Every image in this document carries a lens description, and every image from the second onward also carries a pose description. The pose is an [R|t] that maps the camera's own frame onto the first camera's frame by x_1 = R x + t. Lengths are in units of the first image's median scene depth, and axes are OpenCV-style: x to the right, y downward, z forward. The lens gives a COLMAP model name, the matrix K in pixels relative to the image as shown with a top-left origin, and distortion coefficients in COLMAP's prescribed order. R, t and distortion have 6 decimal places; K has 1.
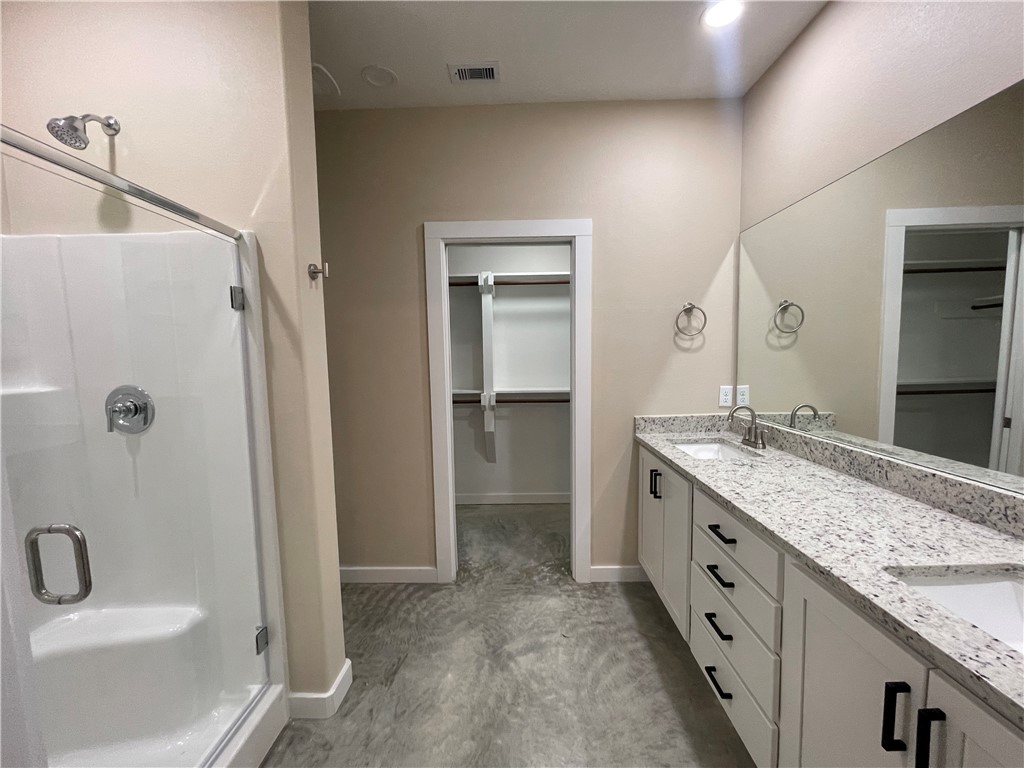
lens RADIAL K [[416.8, 0, 513.2], [0, 416.8, 386.5], [0, 0, 1]] dist [-0.001176, 0.001451]
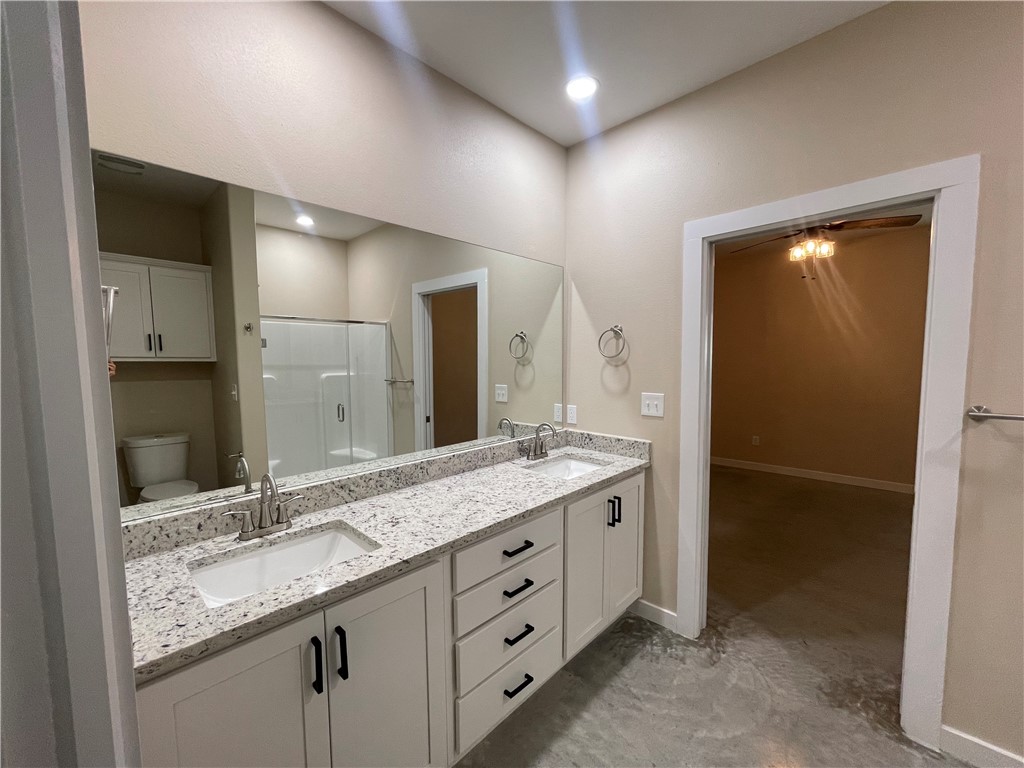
lens RADIAL K [[416.8, 0, 509.3], [0, 416.8, 387.6], [0, 0, 1]] dist [-0.001176, 0.001451]
pose [[-0.722069, -0.022305, 0.691461, -0.205550], [0.081012, 0.989878, 0.116529, -0.172301], [-0.687061, 0.140159, -0.712953, 1.525134]]
